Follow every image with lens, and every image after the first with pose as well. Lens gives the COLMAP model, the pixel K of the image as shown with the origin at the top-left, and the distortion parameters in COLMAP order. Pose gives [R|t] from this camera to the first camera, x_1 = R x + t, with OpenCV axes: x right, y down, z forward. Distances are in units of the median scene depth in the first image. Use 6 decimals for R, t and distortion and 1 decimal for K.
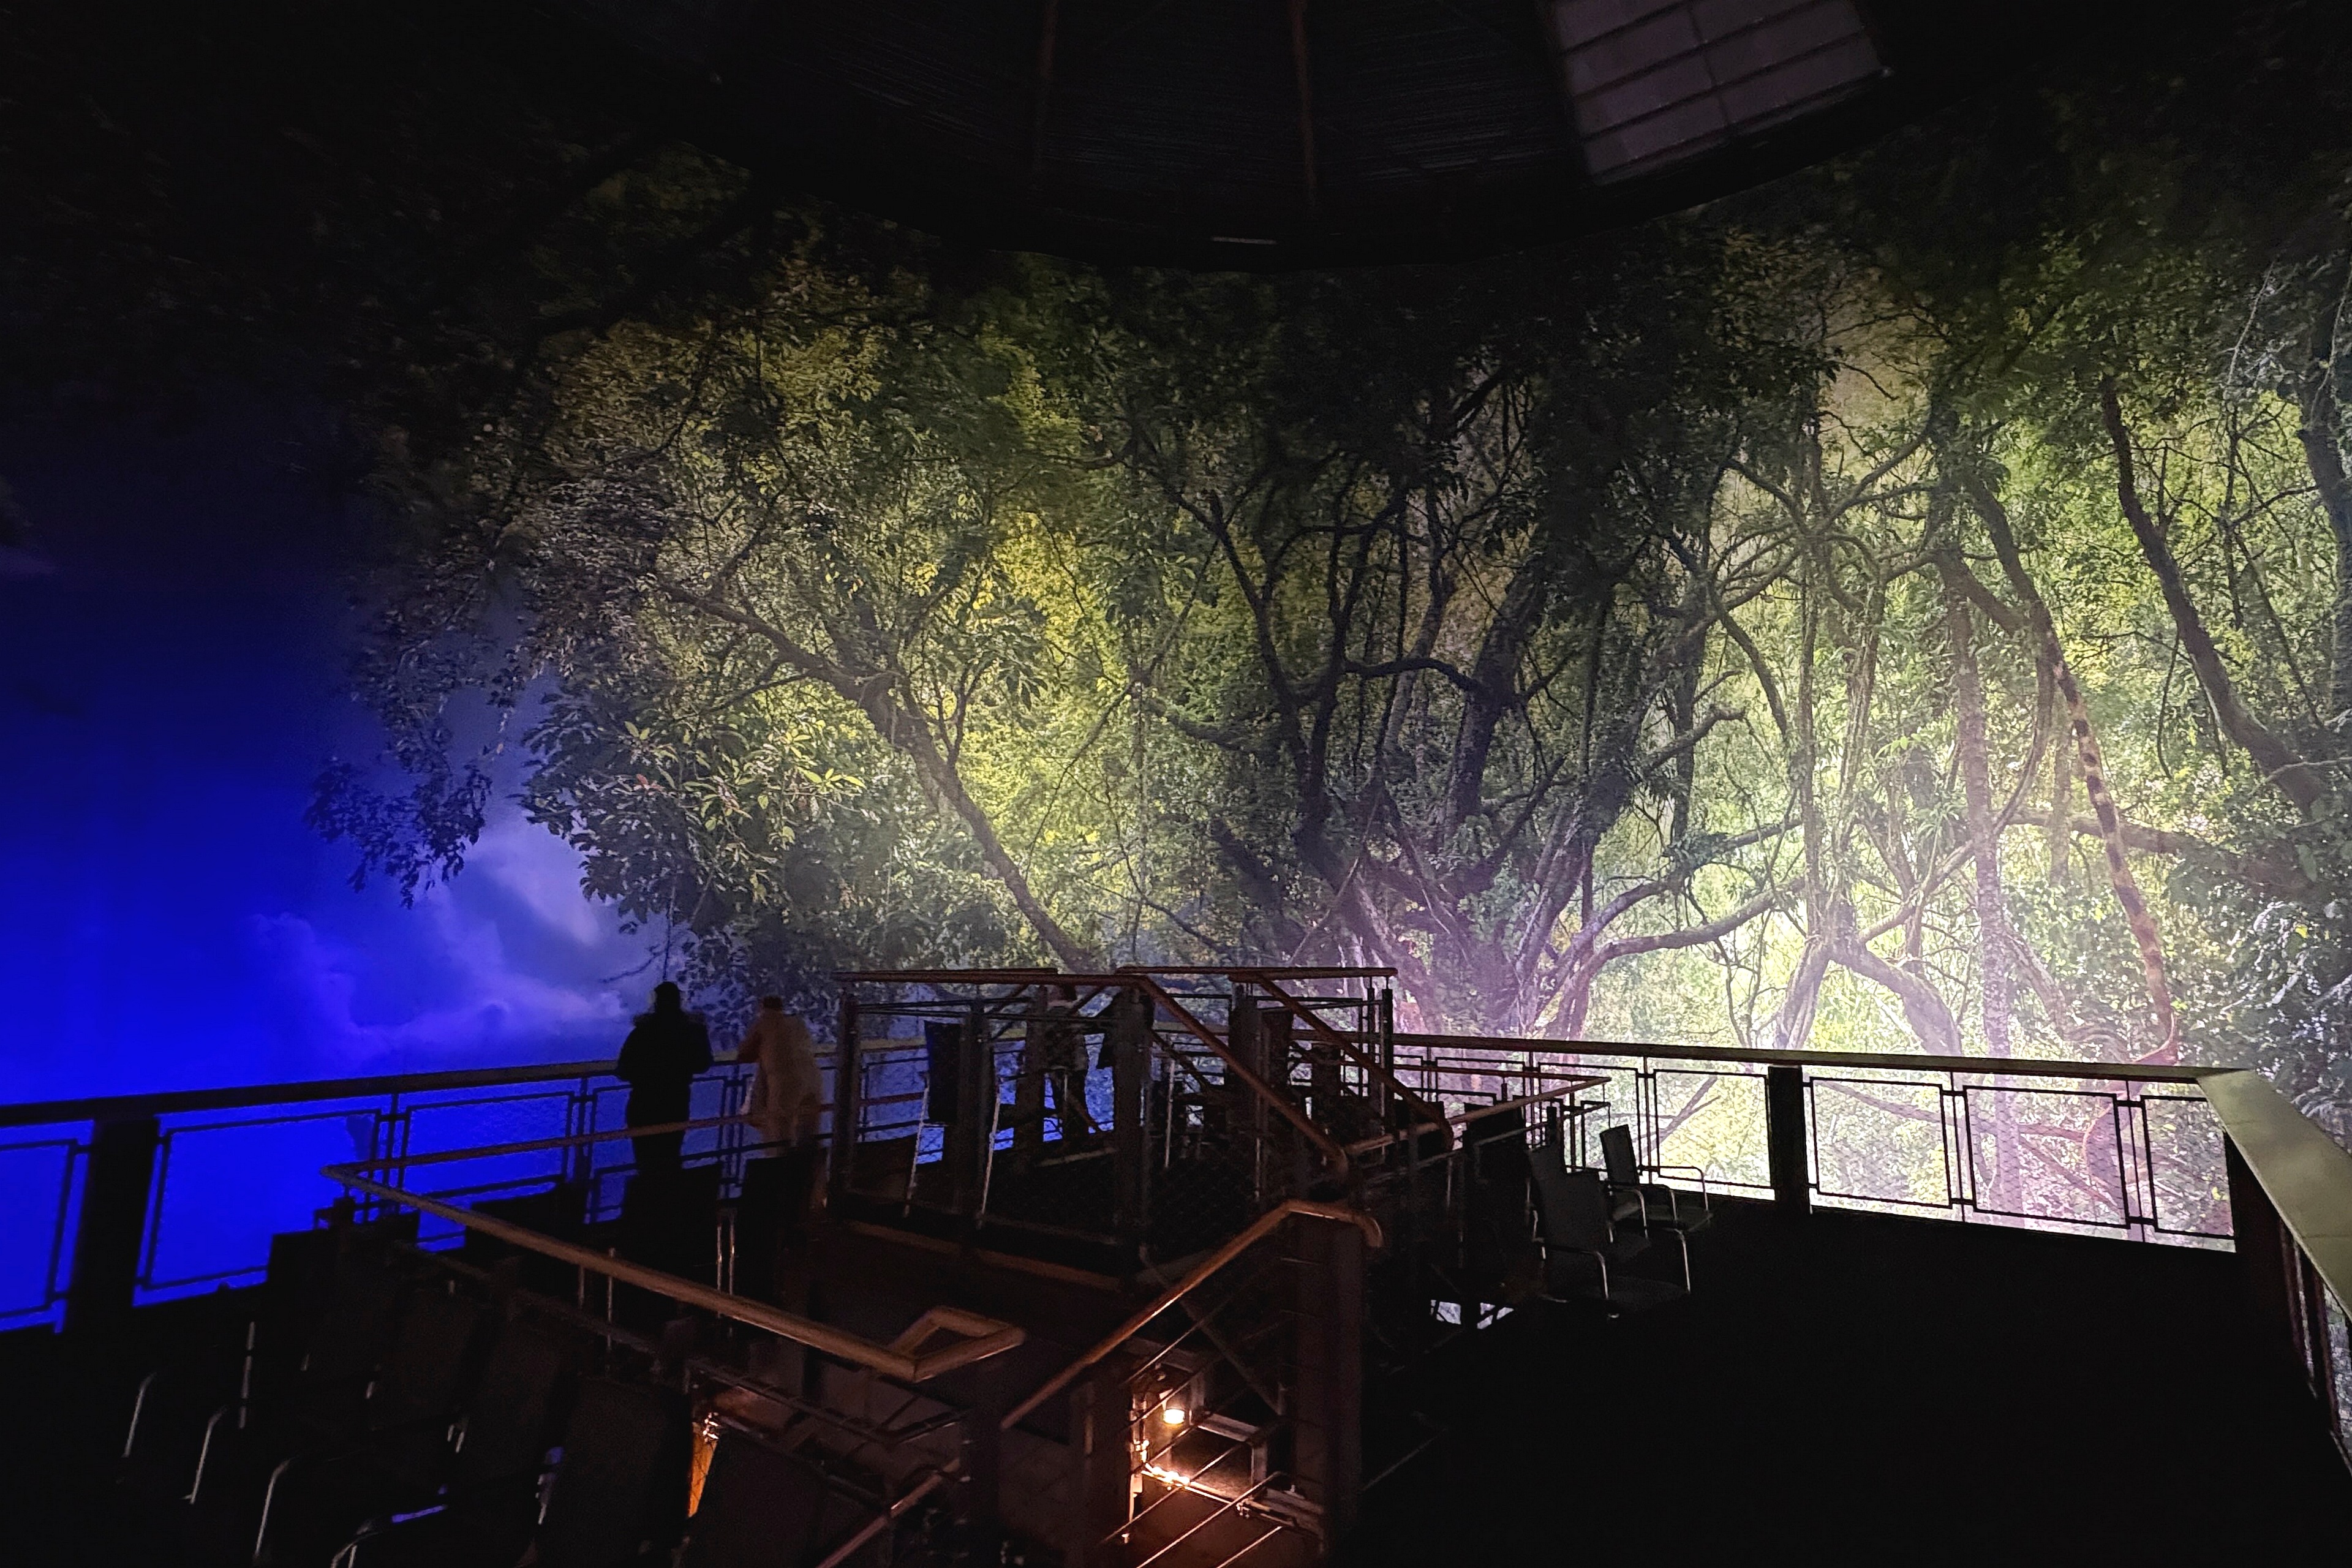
lens RADIAL K [[1078.3, 0, 1324.4], [0, 1078.3, 833.7], [0, 0, 1]] dist [0.003426, 0.001105]
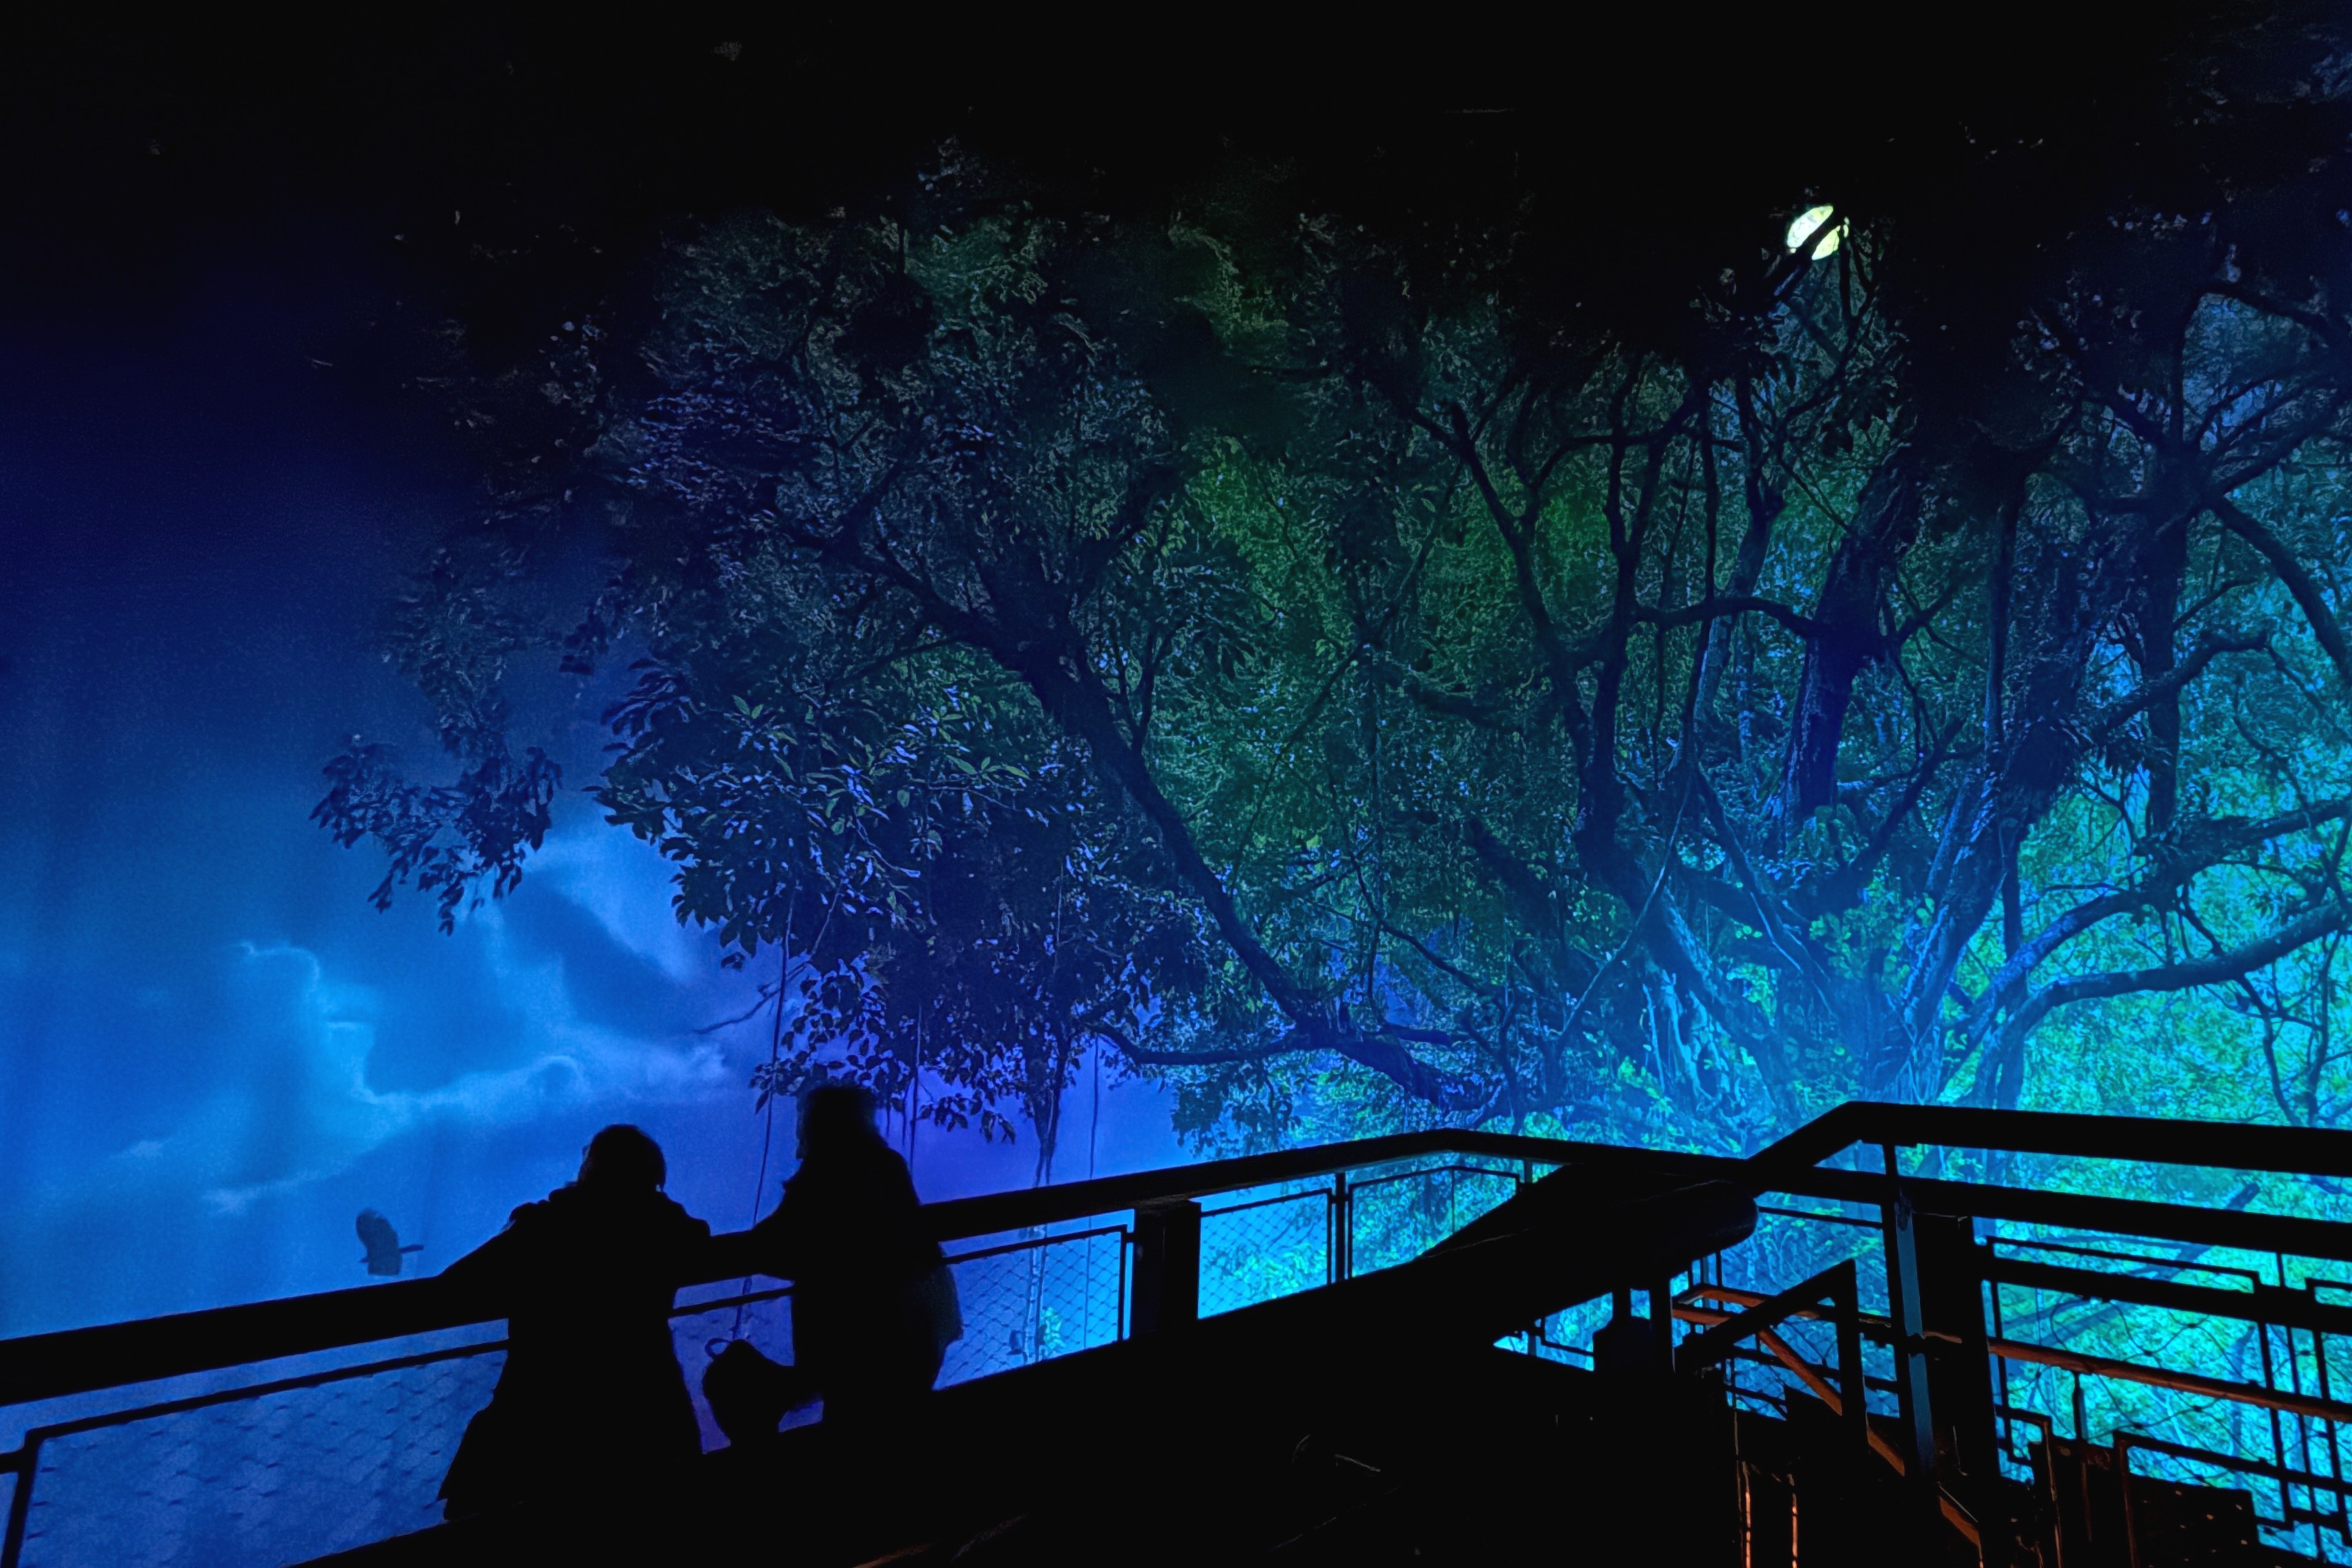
lens RADIAL K [[1078.3, 0, 1324.4], [0, 1078.3, 833.7], [0, 0, 1]] dist [0.003426, 0.001105]
pose [[0.985219, -0.022810, -0.169774, -0.077480], [0.016655, 0.999154, -0.037593, 0.025701], [0.170488, 0.034209, 0.984766, 0.246394]]
